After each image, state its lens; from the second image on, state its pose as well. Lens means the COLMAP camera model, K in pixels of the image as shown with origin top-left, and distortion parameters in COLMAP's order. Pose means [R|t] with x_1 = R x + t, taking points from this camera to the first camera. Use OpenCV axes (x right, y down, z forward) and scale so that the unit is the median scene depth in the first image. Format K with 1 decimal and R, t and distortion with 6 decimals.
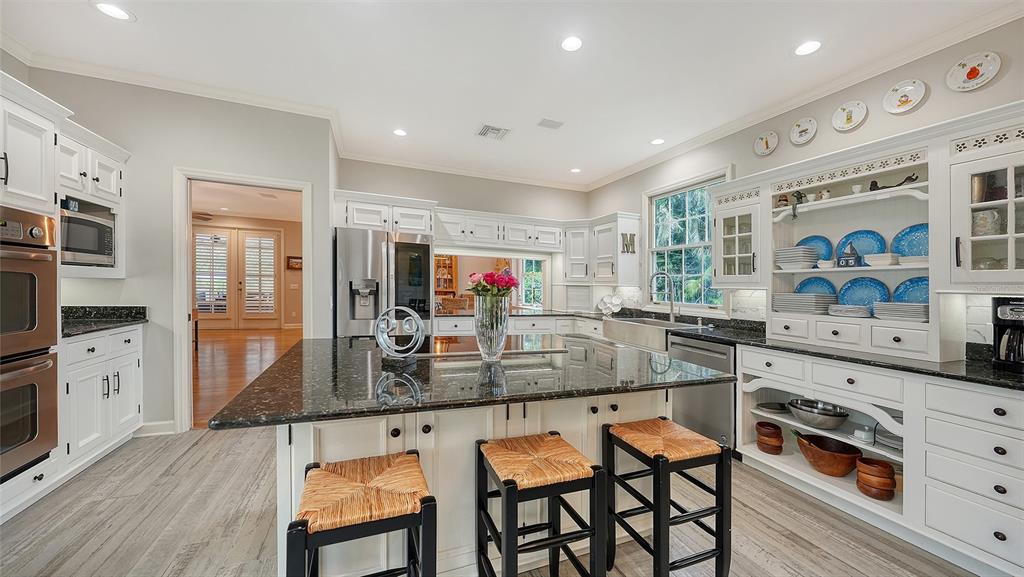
lens RADIAL K [[352.0, 0, 512.3], [0, 352.0, 285.5], [0, 0, 1]] dist [-0.007690, 0.000106]
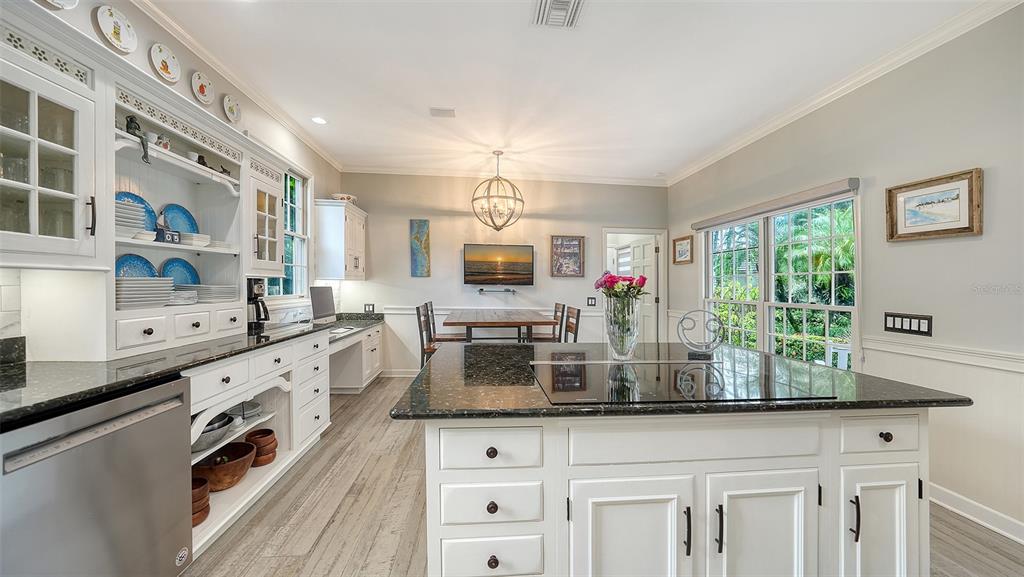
lens RADIAL K [[352.0, 0, 512.3], [0, 352.0, 285.5], [0, 0, 1]] dist [-0.007690, 0.000106]
pose [[-0.954058, -0.027336, 0.298373, -0.040652], [-0.025950, 0.999626, 0.008607, 0.015161], [-0.298497, 0.000469, -0.954411, 1.438530]]
